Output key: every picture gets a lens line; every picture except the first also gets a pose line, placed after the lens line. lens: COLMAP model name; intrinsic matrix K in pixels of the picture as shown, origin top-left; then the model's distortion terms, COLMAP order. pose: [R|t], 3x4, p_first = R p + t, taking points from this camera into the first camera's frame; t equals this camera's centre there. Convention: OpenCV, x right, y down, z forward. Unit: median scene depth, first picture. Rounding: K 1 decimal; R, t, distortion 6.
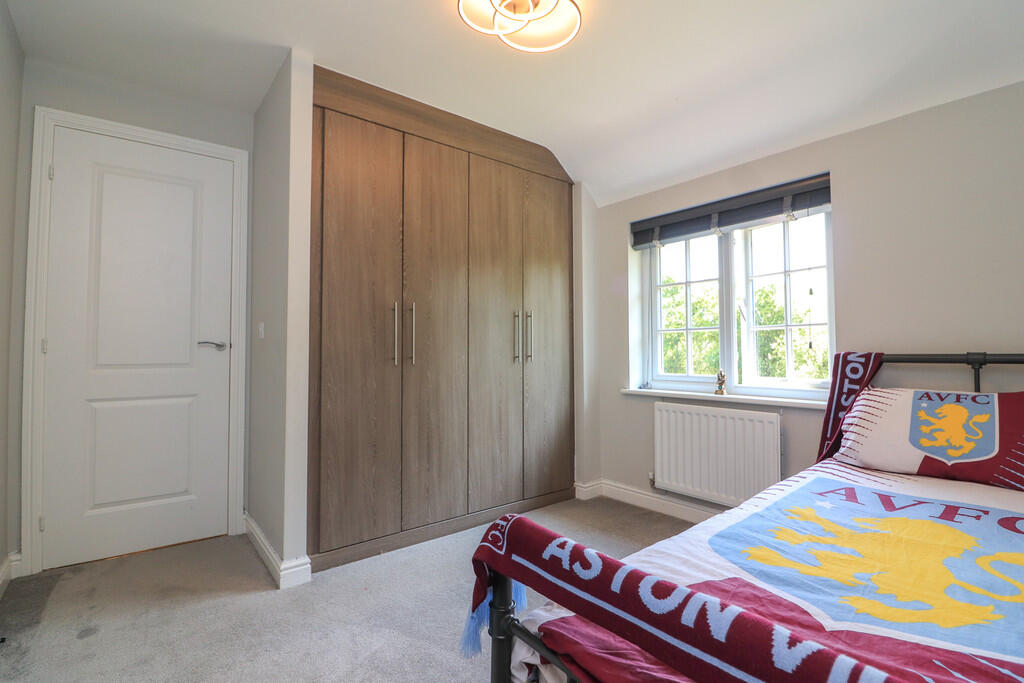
lens RADIAL K [[473.9, 0, 509.4], [0, 473.9, 337.1], [0, 0, 1]] dist [-0.006751, -0.009260]
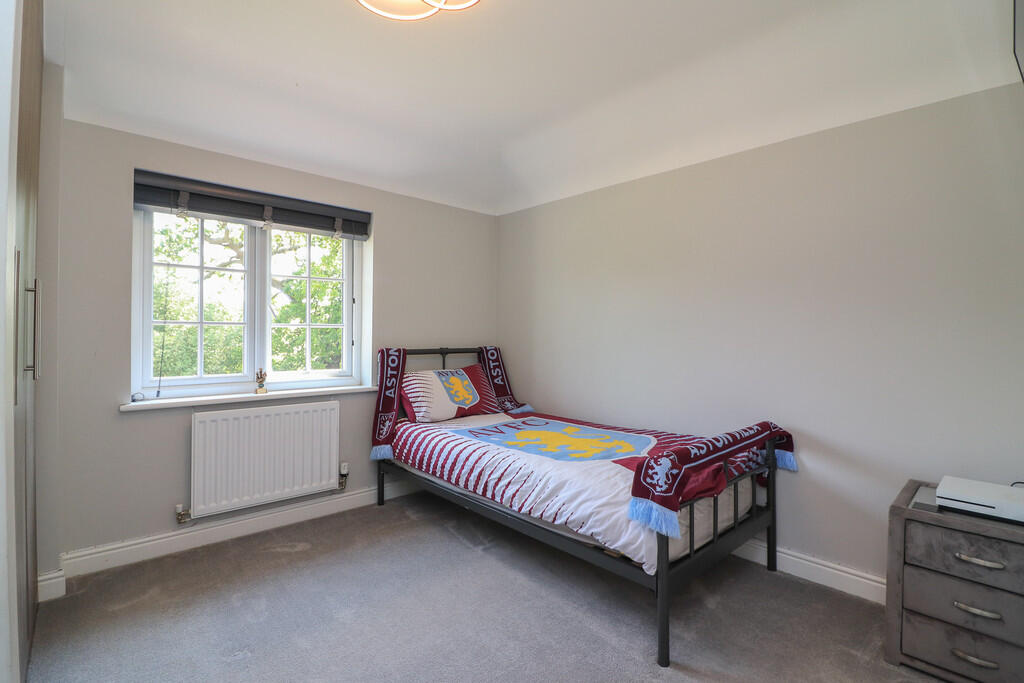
lens RADIAL K [[473.9, 0, 509.4], [0, 473.9, 339.5], [0, 0, 1]] dist [-0.006751, -0.009260]
pose [[-0.060854, -0.004538, 0.998136, -0.731434], [-0.033123, 0.999448, 0.002525, -0.010269], [-0.997597, -0.032908, -0.060970, 0.730679]]
